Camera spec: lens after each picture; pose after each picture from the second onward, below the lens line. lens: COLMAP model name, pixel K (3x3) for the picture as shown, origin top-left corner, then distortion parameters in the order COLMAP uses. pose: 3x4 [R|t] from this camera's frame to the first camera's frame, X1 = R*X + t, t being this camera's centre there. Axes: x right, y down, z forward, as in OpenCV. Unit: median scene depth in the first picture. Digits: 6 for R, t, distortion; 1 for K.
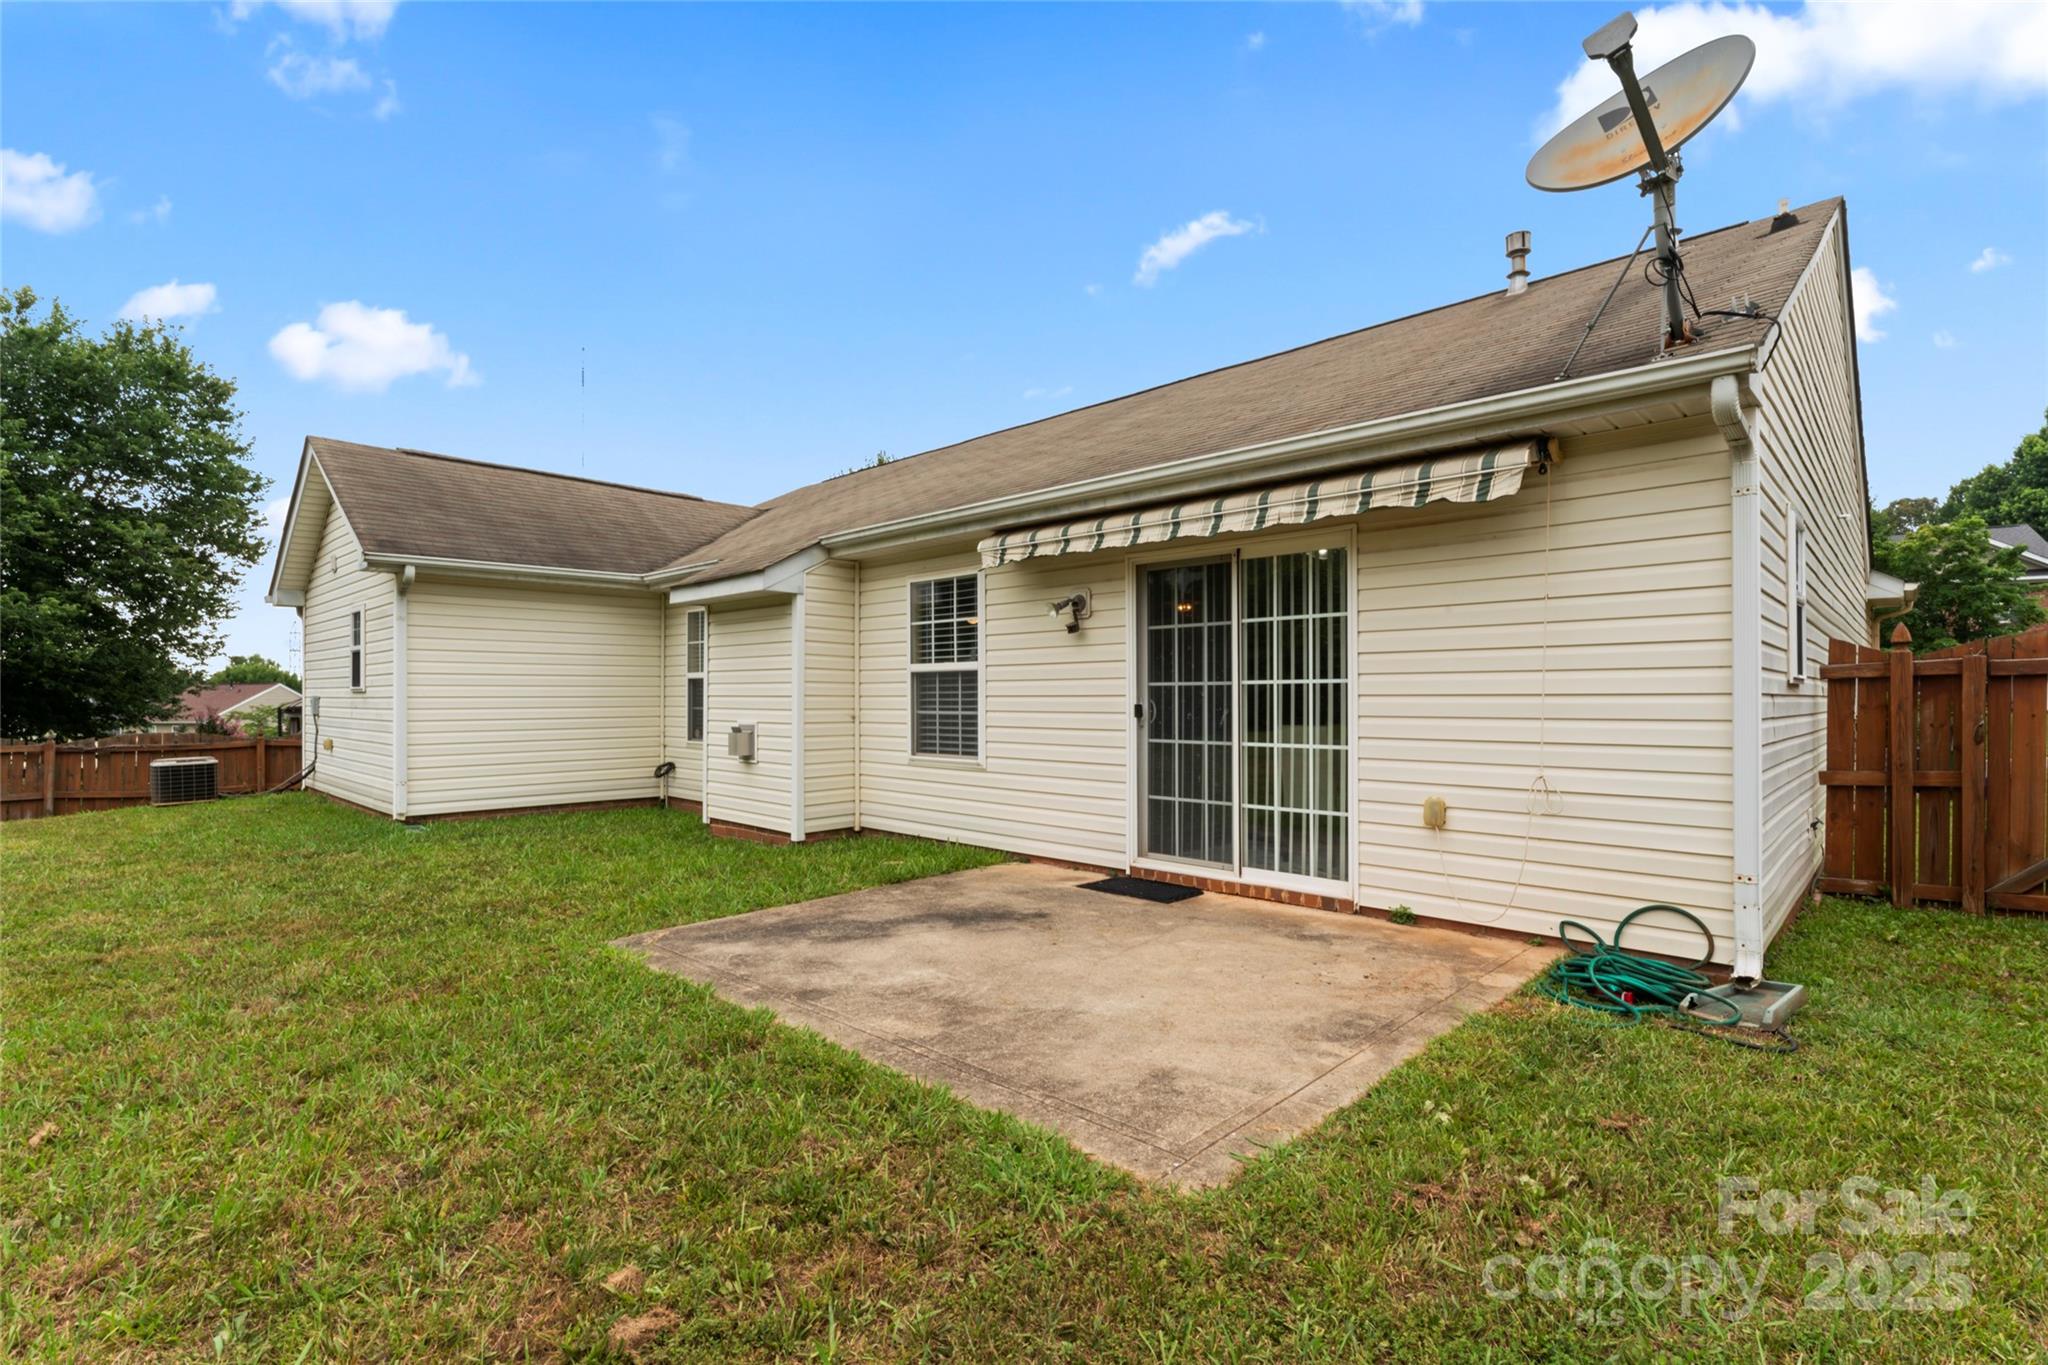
lens RADIAL K [[934.4, 0, 1033.8], [0, 934.4, 684.4], [0, 0, 1]] dist [-0.006843, 0.001113]
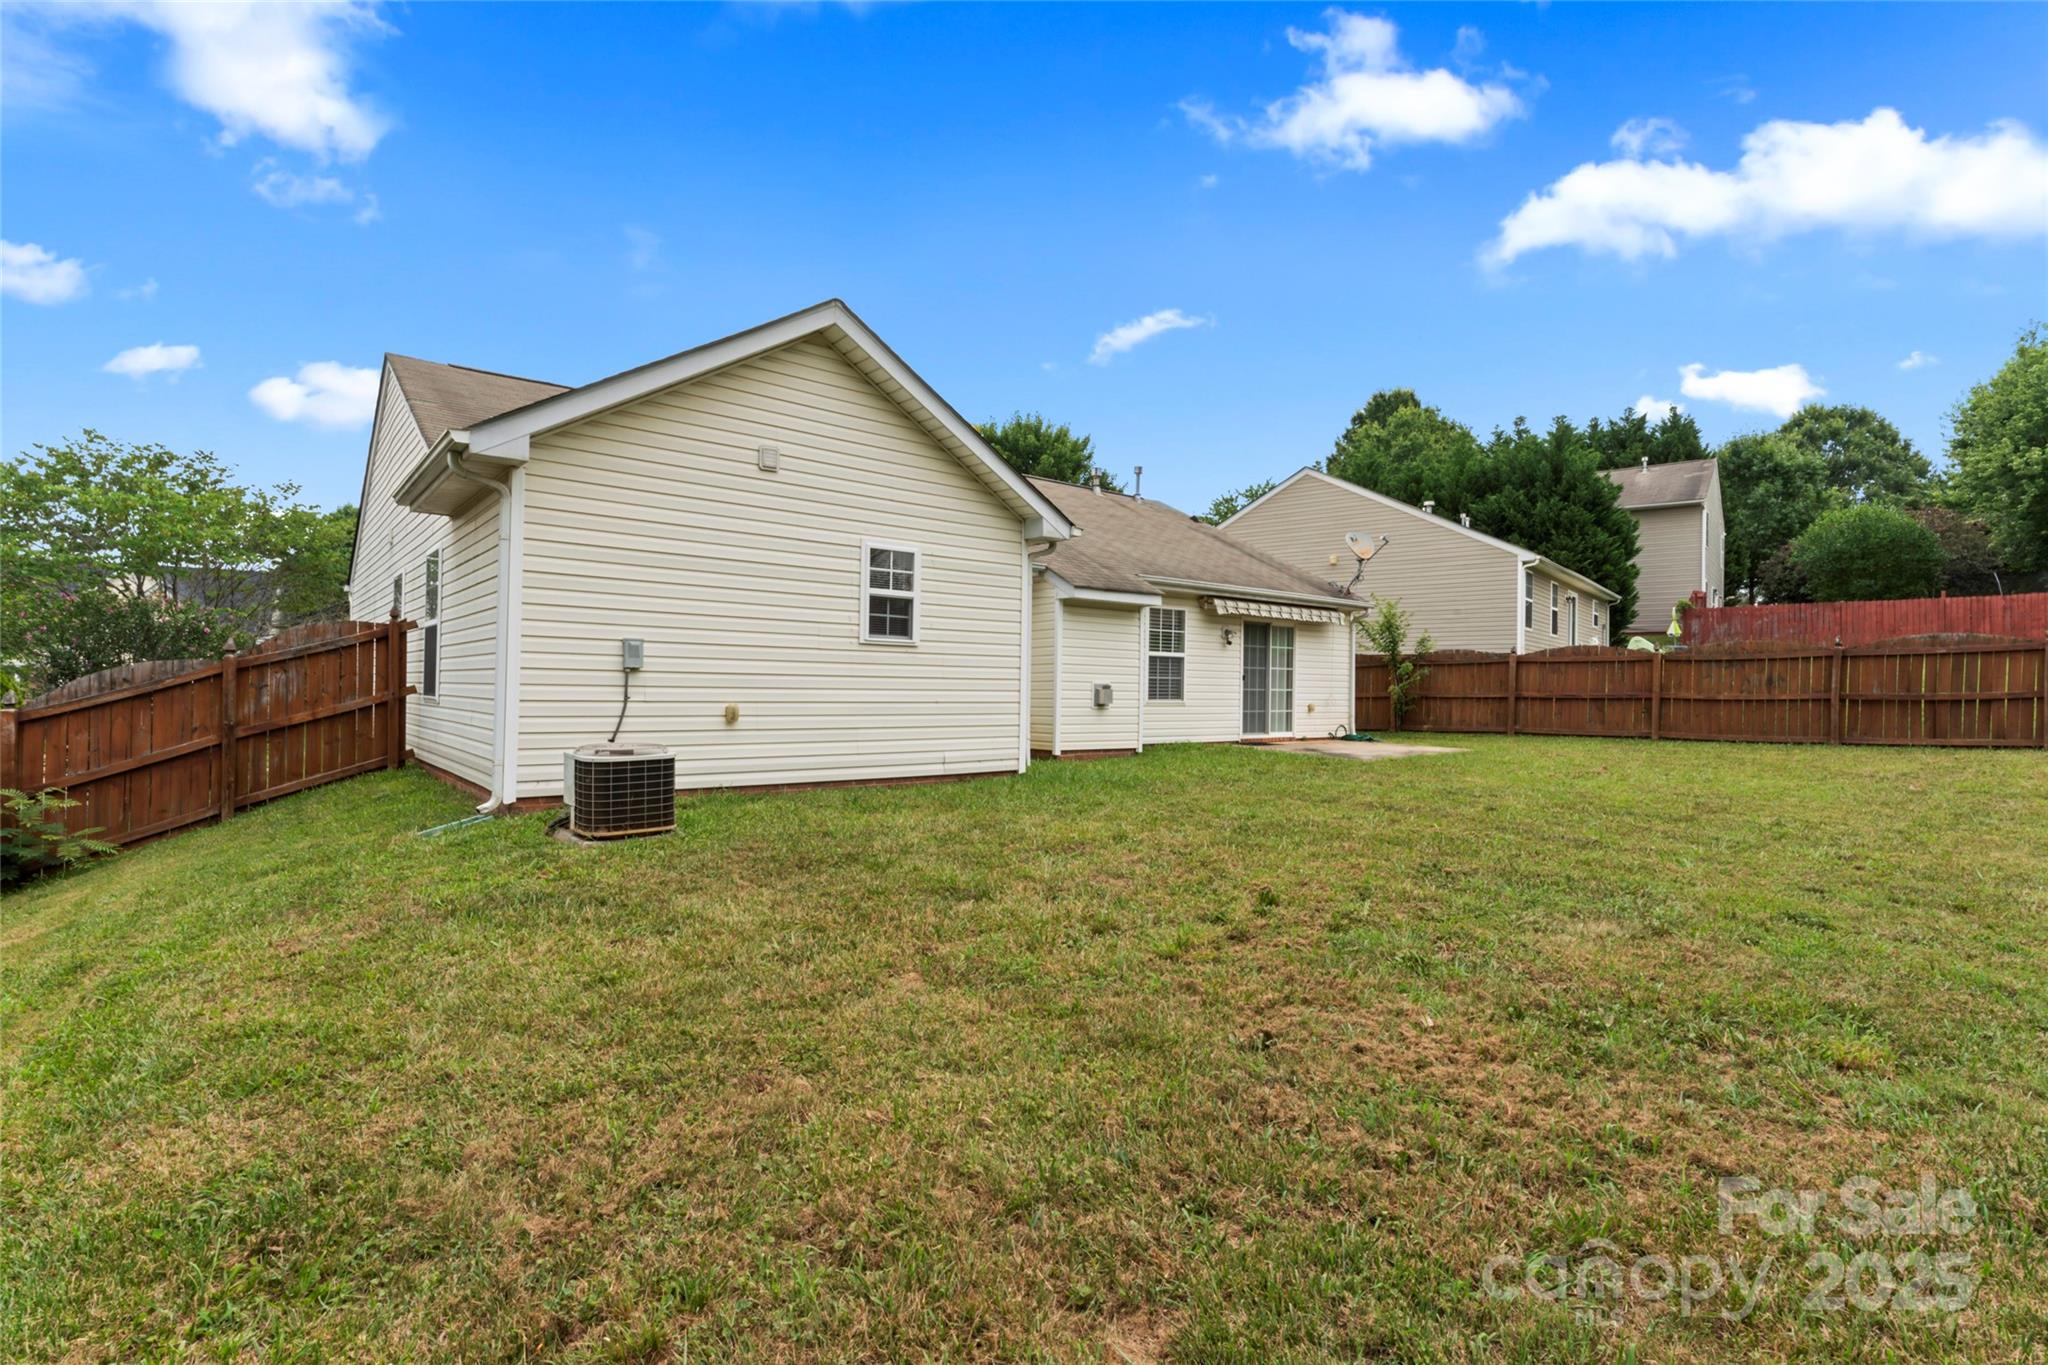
lens RADIAL K [[934.4, 0, 1027.6], [0, 934.4, 682.8], [0, 0, 1]] dist [-0.006843, 0.001113]
pose [[0.128146, 0.007698, 0.991725, -2.129359], [-0.031093, 0.999509, -0.003741, 0.058603], [-0.991268, -0.030357, 0.128322, 1.065280]]
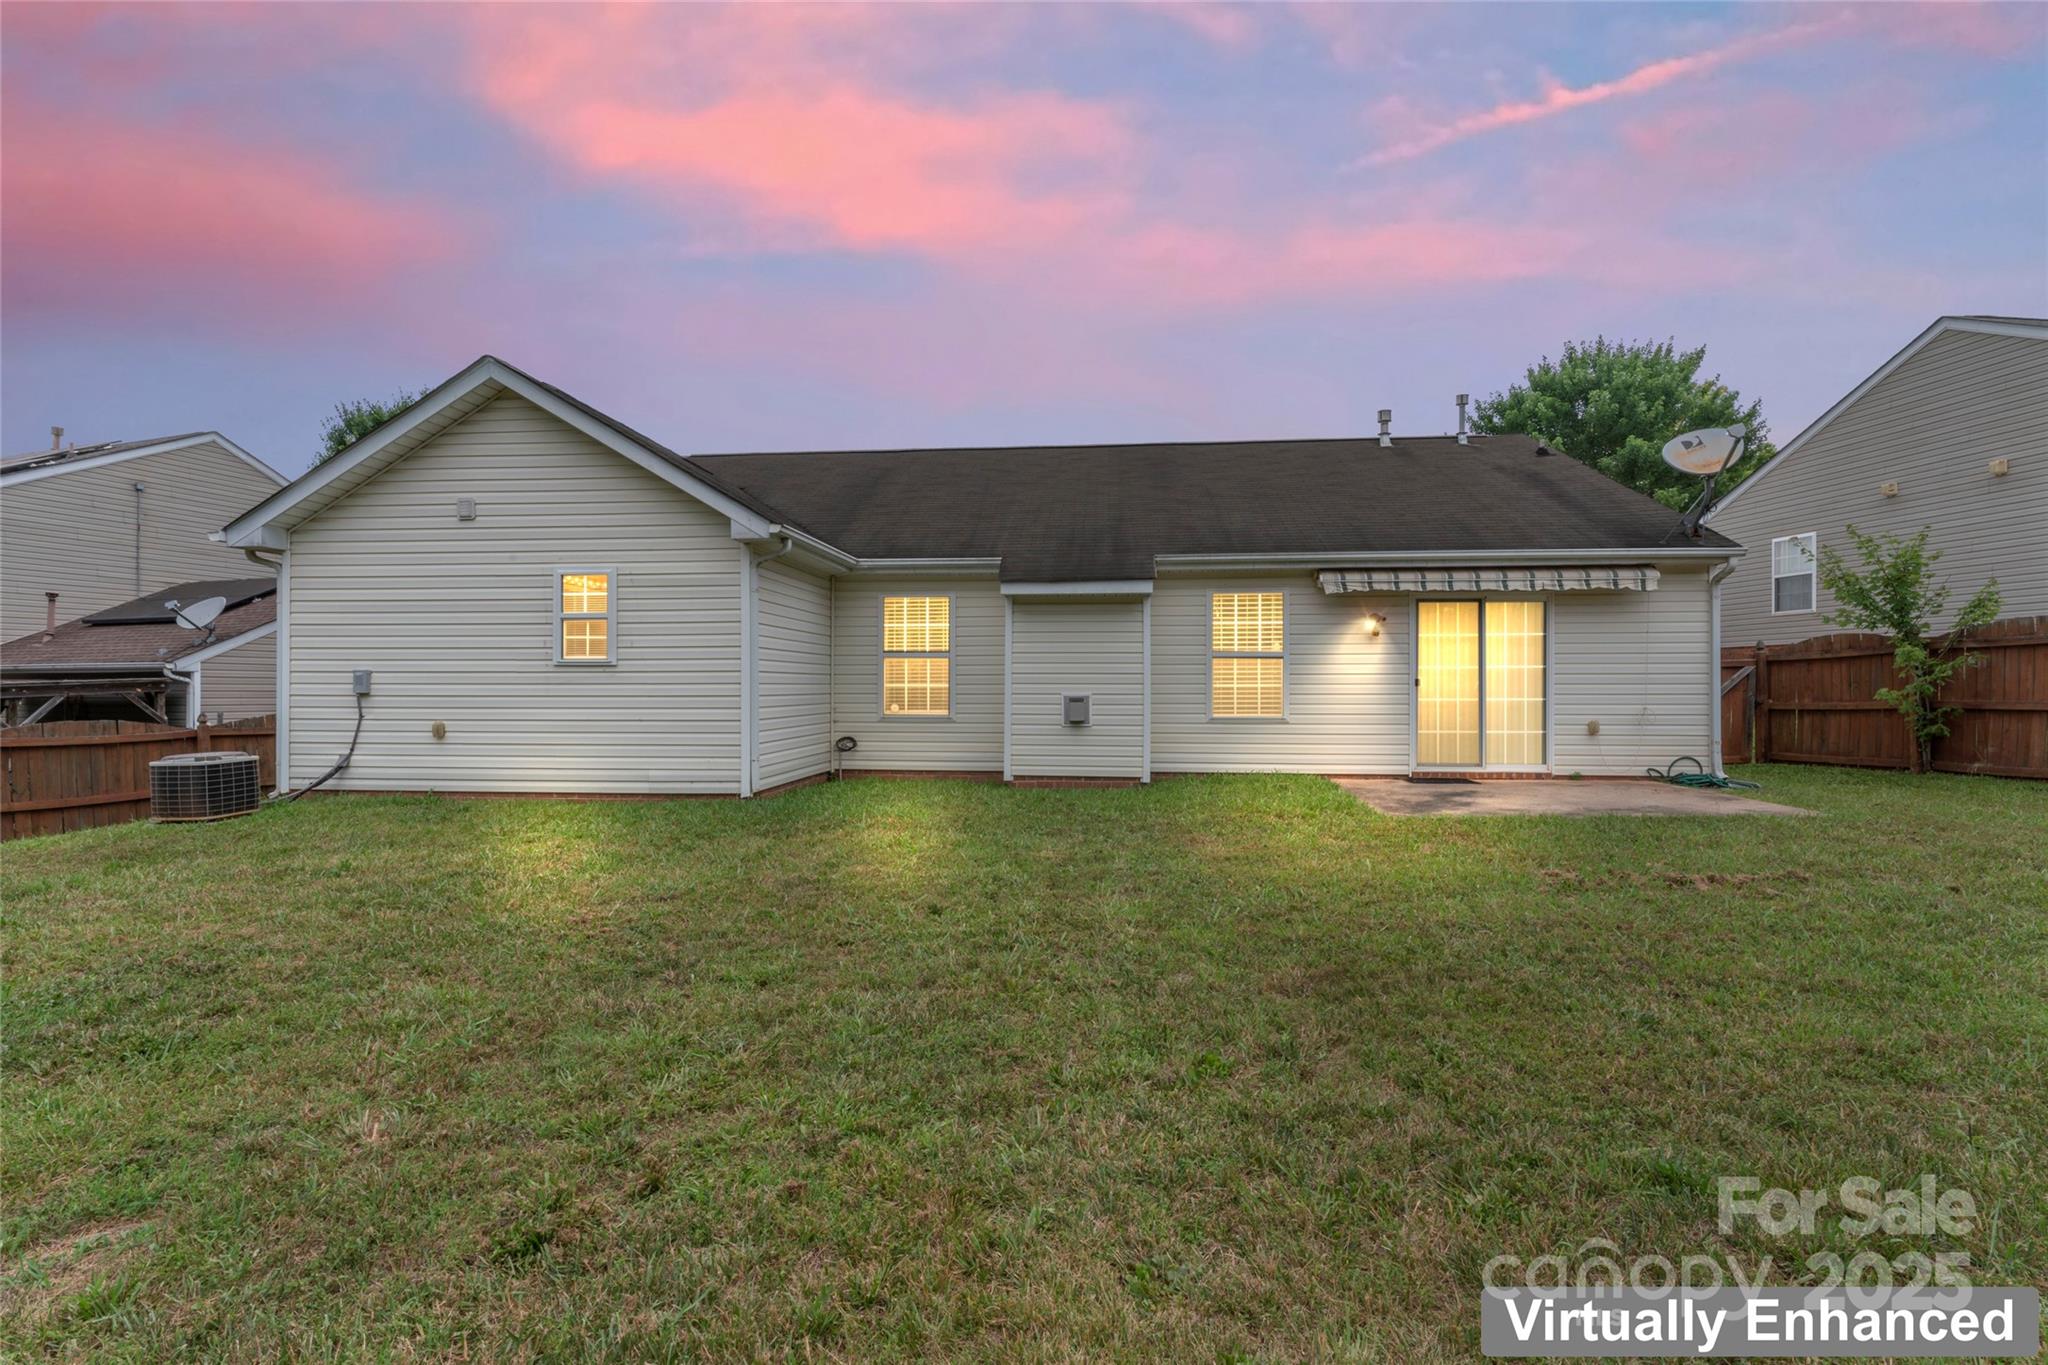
lens RADIAL K [[934.4, 0, 1013.3], [0, 934.4, 695.5], [0, 0, 1]] dist [-0.006843, 0.001113]
pose [[0.777564, -0.003051, 0.628796, -1.335530], [-0.010593, 0.999783, 0.017950, 0.024544], [-0.628714, -0.020618, 0.777363, 0.099650]]
